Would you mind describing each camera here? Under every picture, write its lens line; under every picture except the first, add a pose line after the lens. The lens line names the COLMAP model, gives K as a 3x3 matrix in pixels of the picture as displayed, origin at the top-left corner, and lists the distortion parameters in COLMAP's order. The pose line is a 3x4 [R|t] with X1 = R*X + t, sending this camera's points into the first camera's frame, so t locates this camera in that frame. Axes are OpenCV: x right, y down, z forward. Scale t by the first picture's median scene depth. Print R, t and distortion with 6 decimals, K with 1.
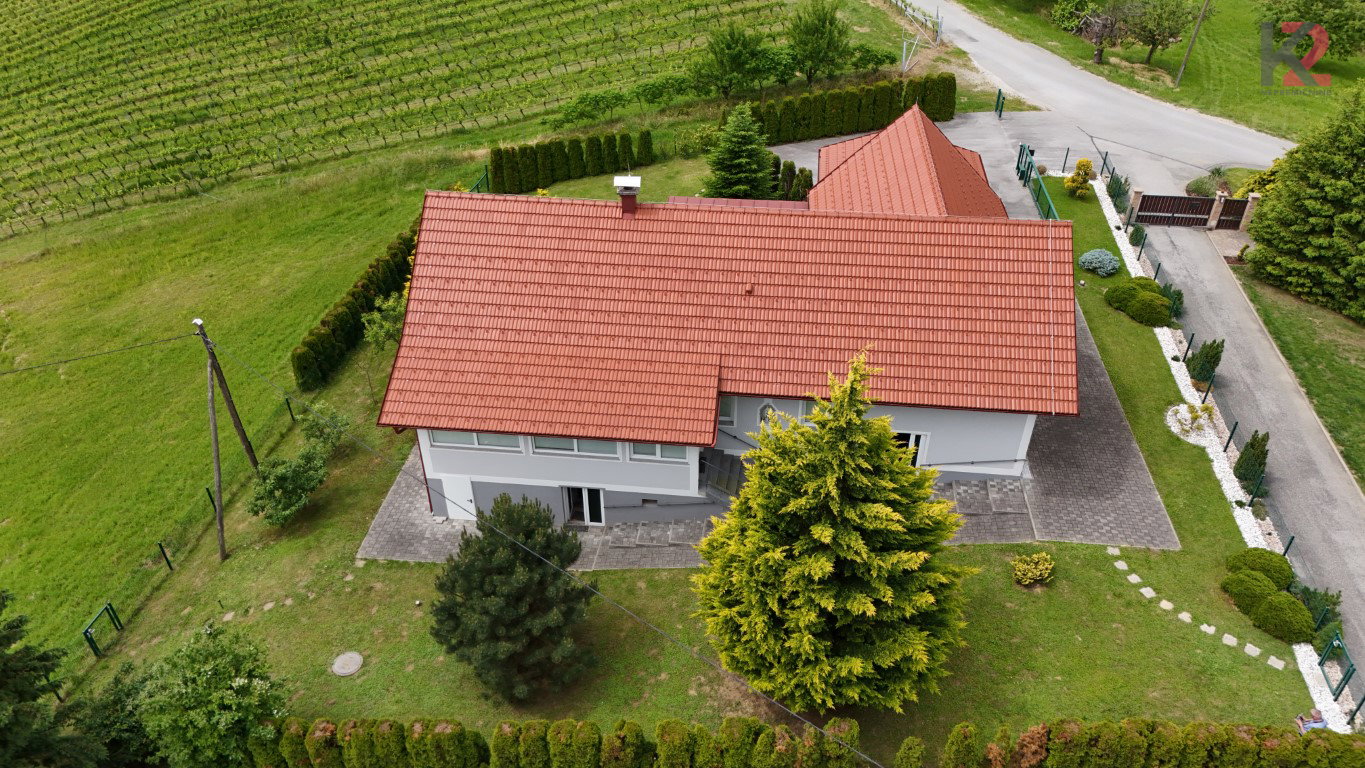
lens RADIAL K [[1002.0, 0, 682.8], [0, 1002.0, 385.6], [0, 0, 1]] dist [0.084470, -0.086899]
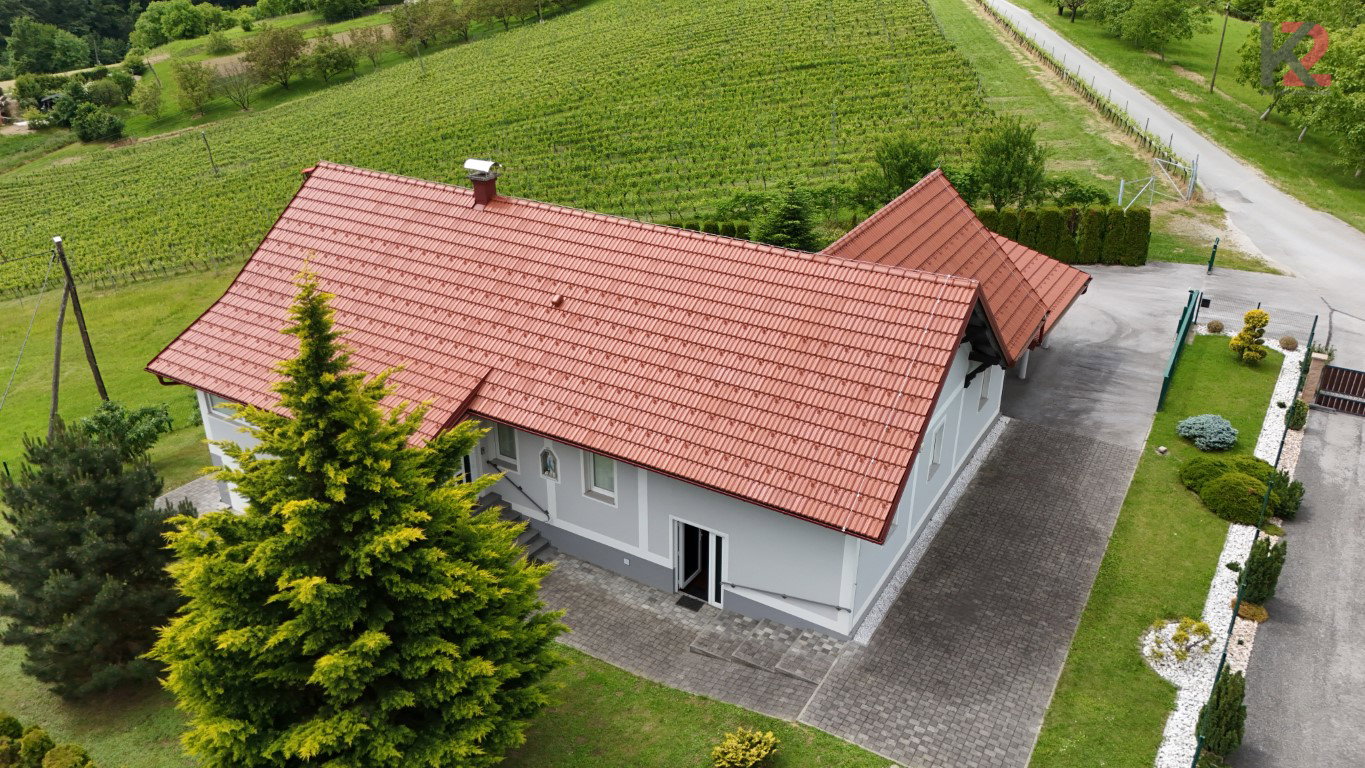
lens RADIAL K [[1002.0, 0, 682.8], [0, 1002.0, 385.6], [0, 0, 1]] dist [0.084470, -0.086899]
pose [[0.901409, 0.187878, -0.390081, 0.387646], [-0.260124, 0.955221, -0.141029, 0.044303], [0.346117, 0.228594, 0.909917, 0.256989]]
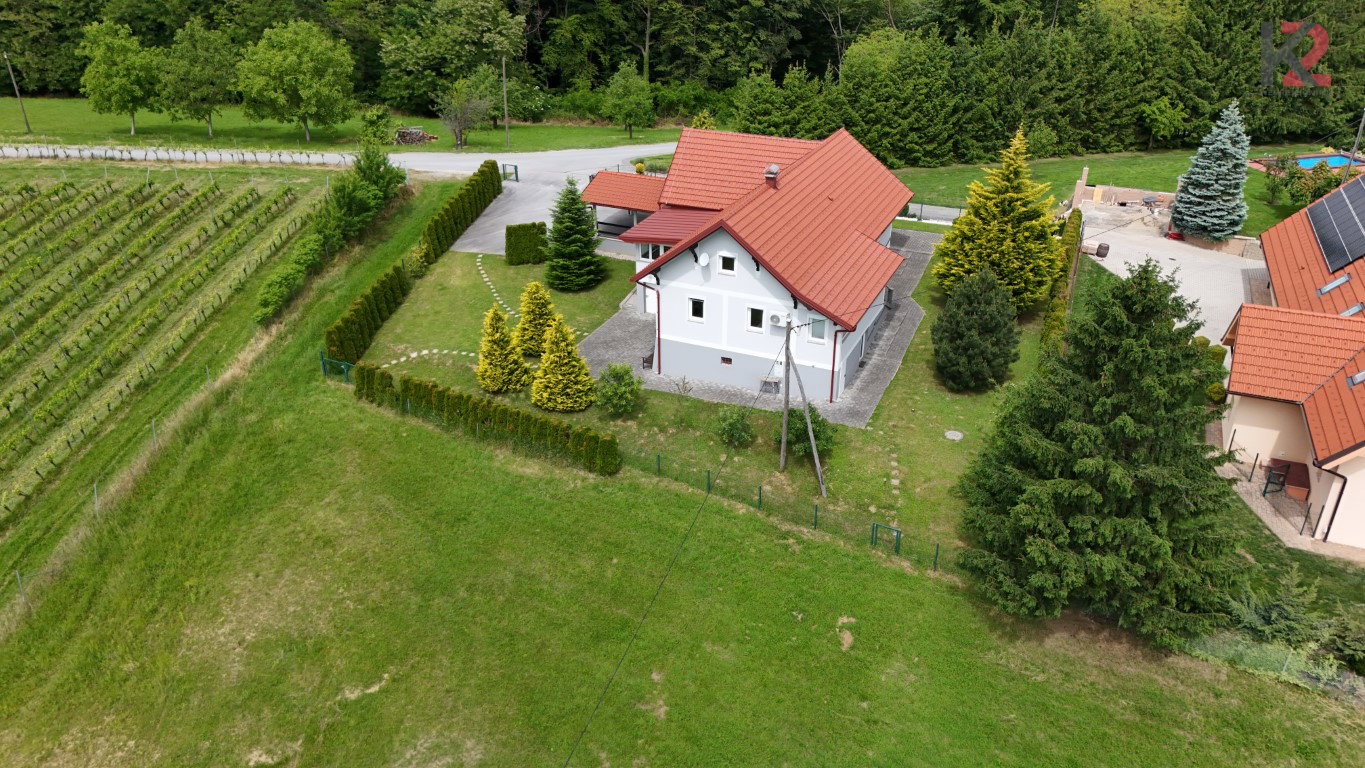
lens RADIAL K [[1007.2, 0, 682.5], [0, 1007.2, 384.0], [0, 0, 1]] dist [0.058044, -0.032970]
pose [[0.309598, -0.431514, 0.847316, -1.332008], [0.568750, 0.798158, 0.198665, -0.270600], [-0.762019, 0.420405, 0.492531, 0.357468]]
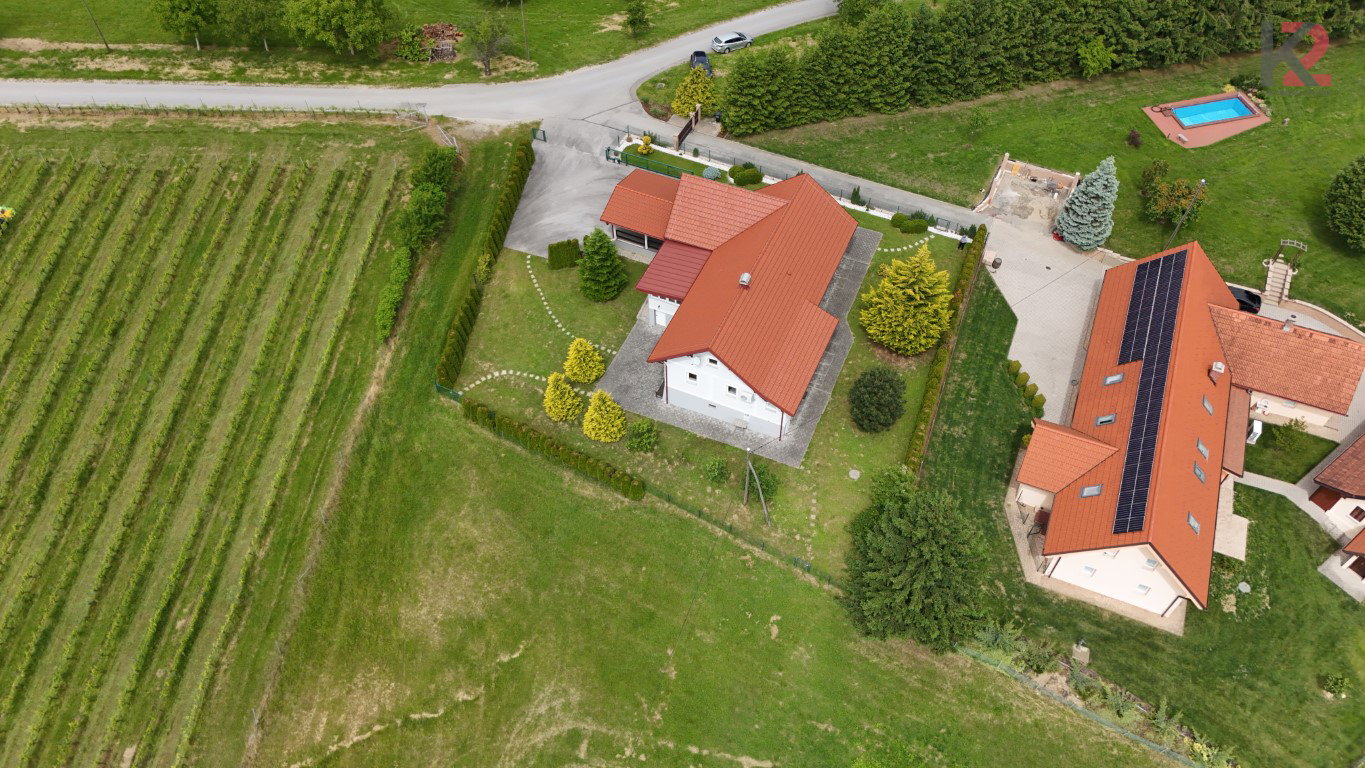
lens RADIAL K [[1002.0, 0, 682.8], [0, 1002.0, 385.6], [0, 0, 1]] dist [0.084470, -0.086899]
pose [[0.306300, -0.746594, 0.590574, -1.329977], [0.573097, 0.639992, 0.511831, -1.056661], [-0.760092, 0.181682, 0.623900, -0.232347]]
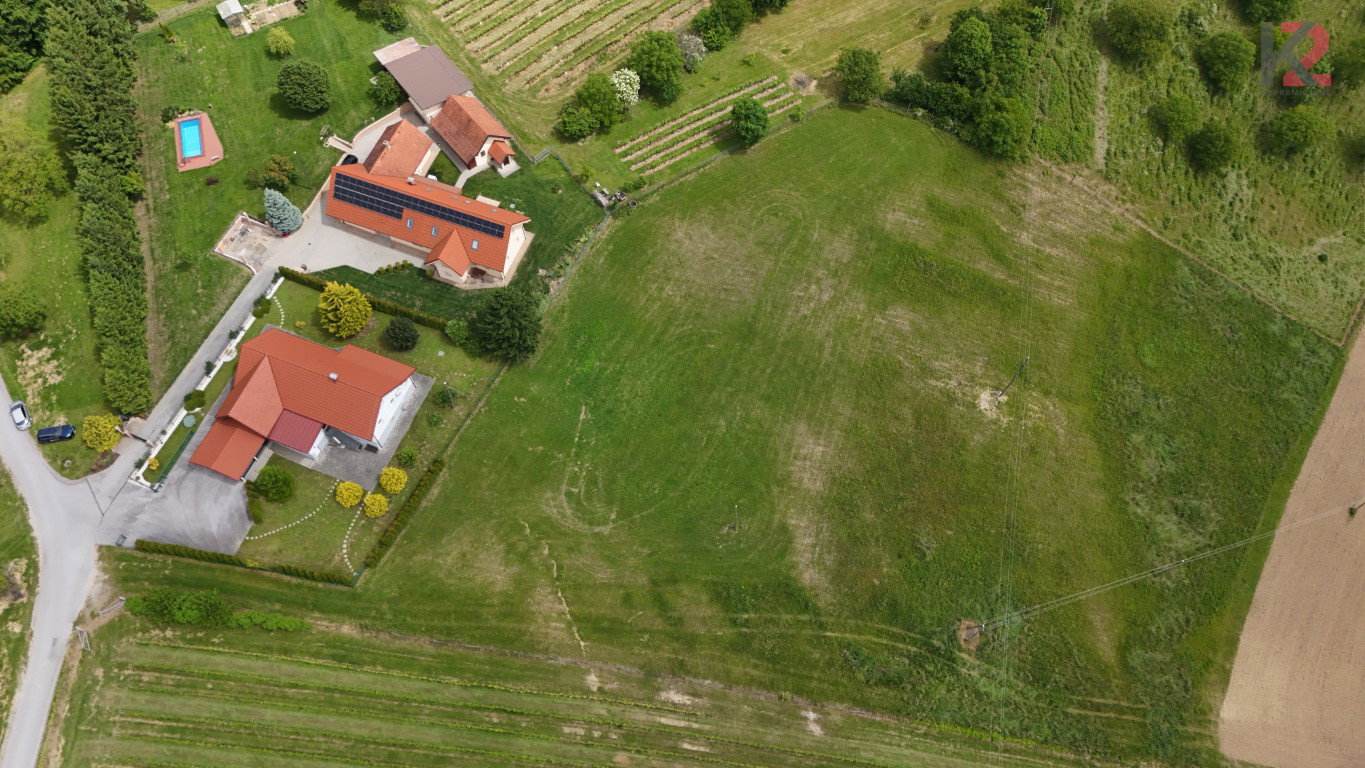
lens RADIAL K [[1002.0, 0, 682.8], [0, 1002.0, 385.6], [0, 0, 1]] dist [0.084470, -0.086899]
pose [[-0.962577, -0.239531, 0.126769, -1.548728], [0.167030, -0.155992, 0.973534, -3.154355], [-0.213417, 0.958275, 0.190163, -0.024783]]
